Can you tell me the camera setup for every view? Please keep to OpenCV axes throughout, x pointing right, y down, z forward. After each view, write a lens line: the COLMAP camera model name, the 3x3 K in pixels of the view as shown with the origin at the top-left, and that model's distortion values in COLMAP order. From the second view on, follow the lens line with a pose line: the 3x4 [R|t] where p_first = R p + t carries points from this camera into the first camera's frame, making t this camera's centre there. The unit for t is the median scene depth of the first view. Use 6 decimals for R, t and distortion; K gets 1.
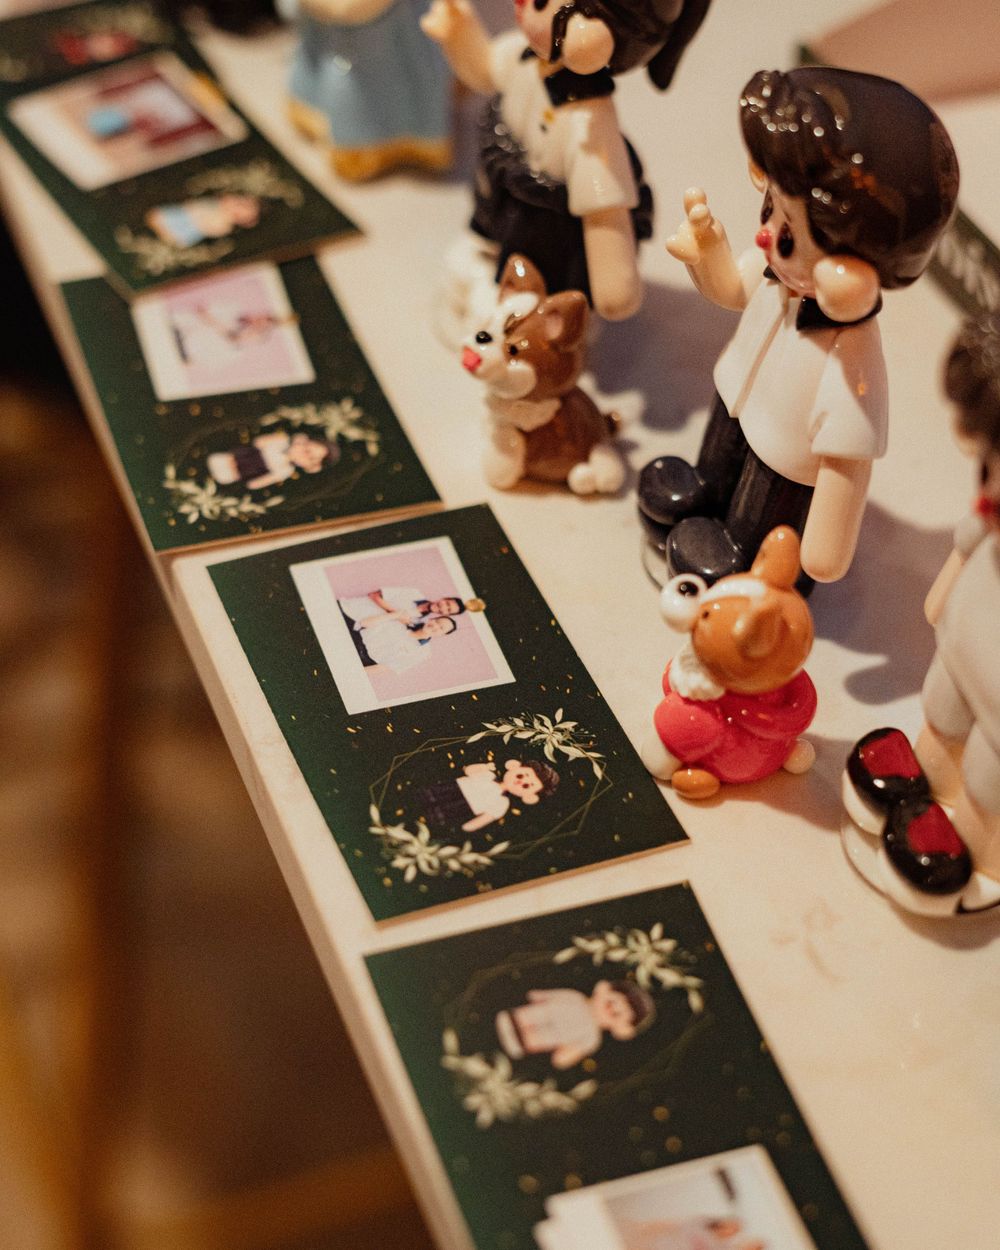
lens RADIAL K [[2573.0, 0, 500.0], [0, 2573.0, 625.0], [0, 0, 1]] dist [0.116679, -2.527744]
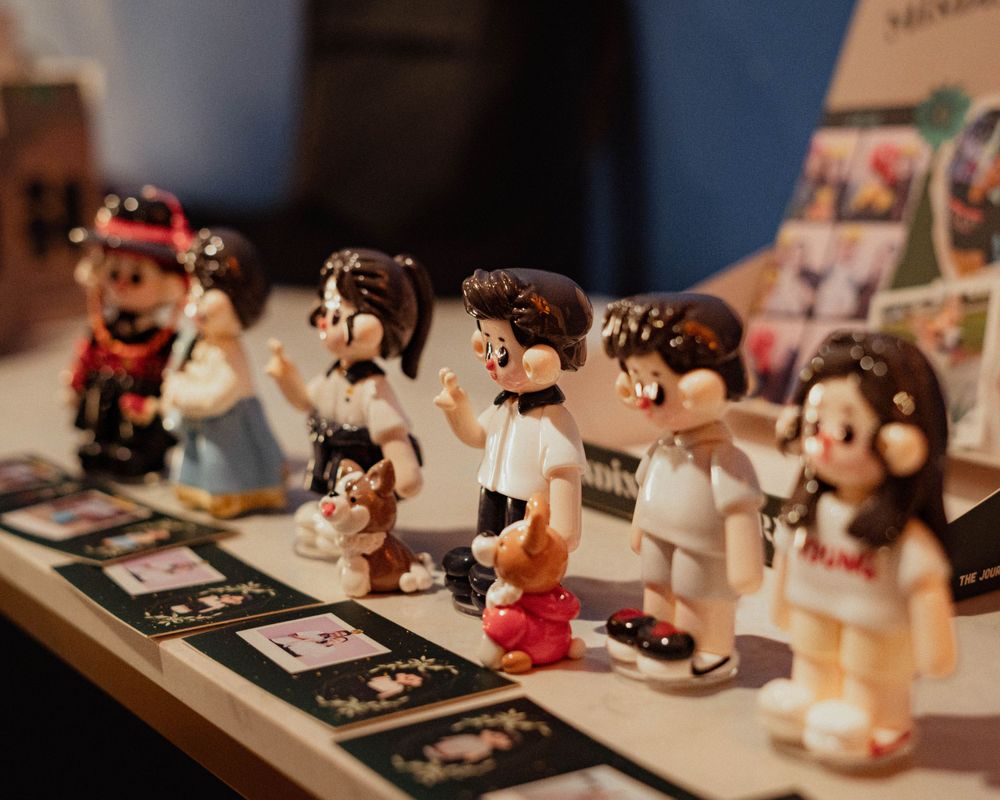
lens RADIAL K [[2058.4, 0, 500.0], [0, 2058.4, 400.0], [0, 0, 1]] dist [0.116679, -2.527744]
pose [[0.976124, -0.127261, 0.176029, -0.127667], [0.199961, 0.842983, -0.499395, 0.518931], [-0.084836, 0.522670, 0.848304, -0.153765]]
